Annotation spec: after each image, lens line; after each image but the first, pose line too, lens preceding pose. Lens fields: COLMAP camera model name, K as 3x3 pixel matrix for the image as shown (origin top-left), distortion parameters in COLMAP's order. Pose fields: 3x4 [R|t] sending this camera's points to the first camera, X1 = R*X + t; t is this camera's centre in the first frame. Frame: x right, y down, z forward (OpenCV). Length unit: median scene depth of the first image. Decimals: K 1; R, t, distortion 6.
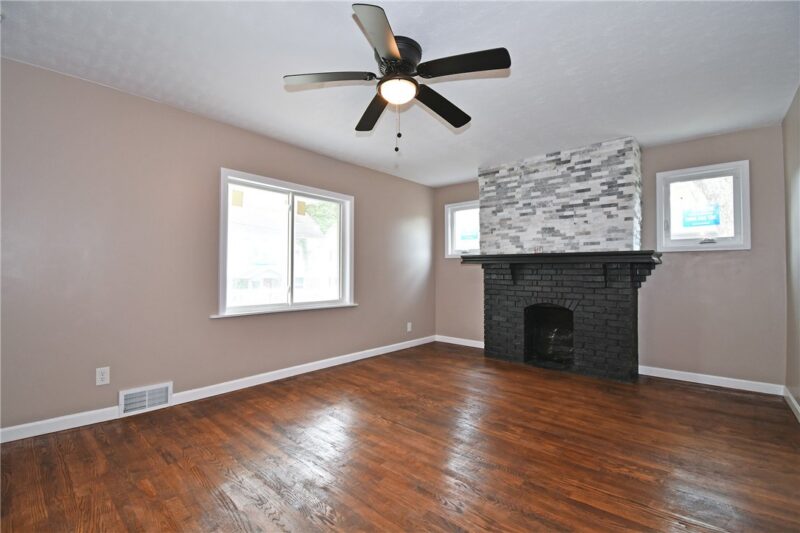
lens RADIAL K [[352.1, 0, 407.8], [0, 352.1, 266.2], [0, 0, 1]] dist [-0.004457, -0.000985]
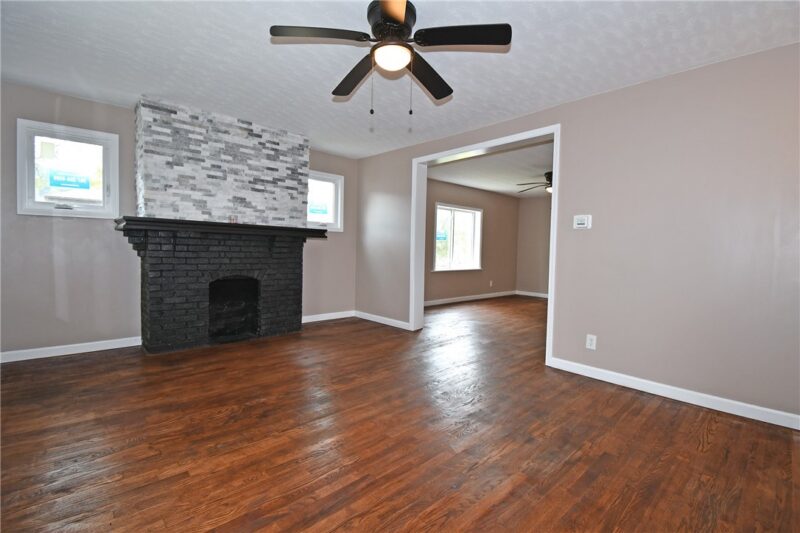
lens RADIAL K [[352.1, 0, 407.8], [0, 352.1, 266.2], [0, 0, 1]] dist [-0.004457, -0.000985]
pose [[0.091134, -0.048489, 0.994657, -0.527769], [-0.037263, 0.997948, 0.052063, 0.011882], [-0.995141, -0.041809, 0.089140, 0.445022]]
